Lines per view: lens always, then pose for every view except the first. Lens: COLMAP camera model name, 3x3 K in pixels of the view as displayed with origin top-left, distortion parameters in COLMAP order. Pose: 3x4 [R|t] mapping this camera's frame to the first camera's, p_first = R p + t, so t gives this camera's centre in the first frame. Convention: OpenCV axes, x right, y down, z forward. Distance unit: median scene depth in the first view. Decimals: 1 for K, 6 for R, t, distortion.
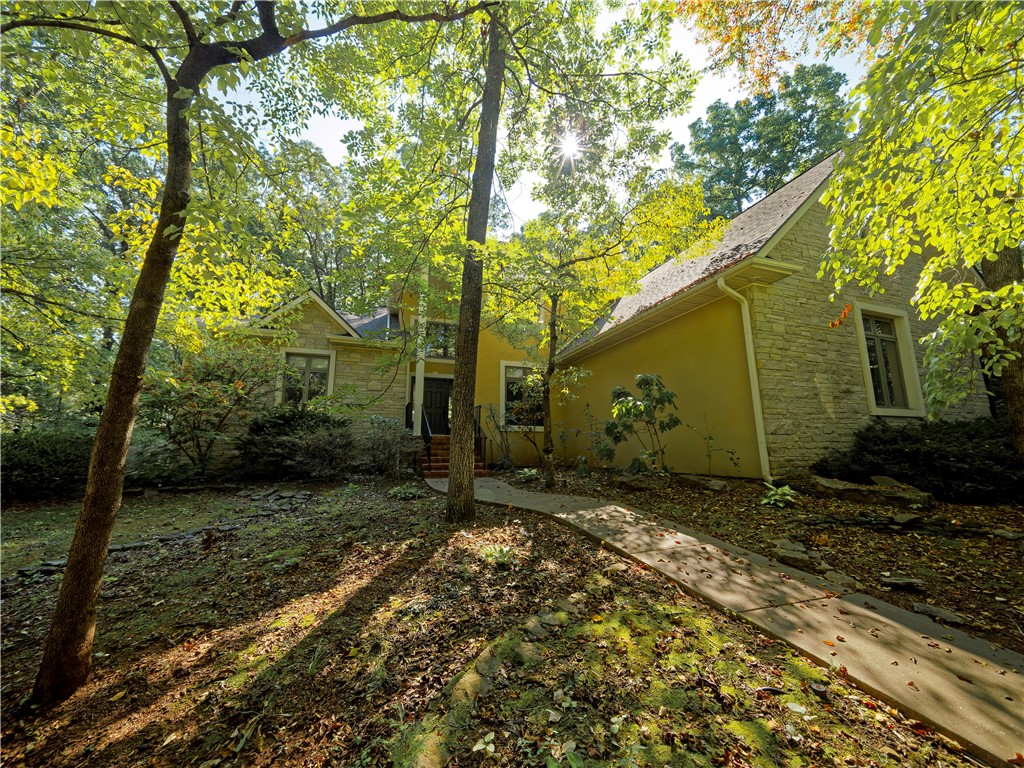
lens RADIAL K [[418.4, 0, 512.0], [0, 418.4, 384.0], [0, 0, 1]] dist [0.000318, 0.000102]
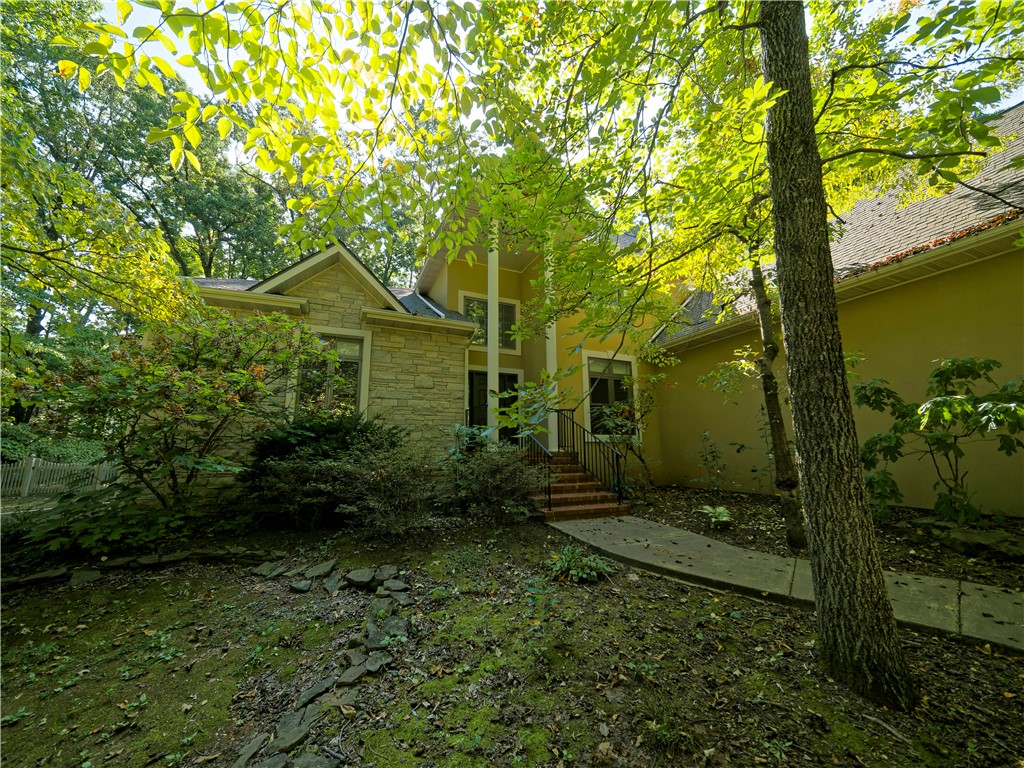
lens RADIAL K [[418.4, 0, 512.0], [0, 418.4, 384.0], [0, 0, 1]] dist [0.000318, 0.000102]
pose [[0.997101, 0.005941, 0.075852, -0.306433], [-0.005428, 0.999961, -0.006960, 0.017599], [-0.075890, 0.006528, 0.997095, 0.358850]]
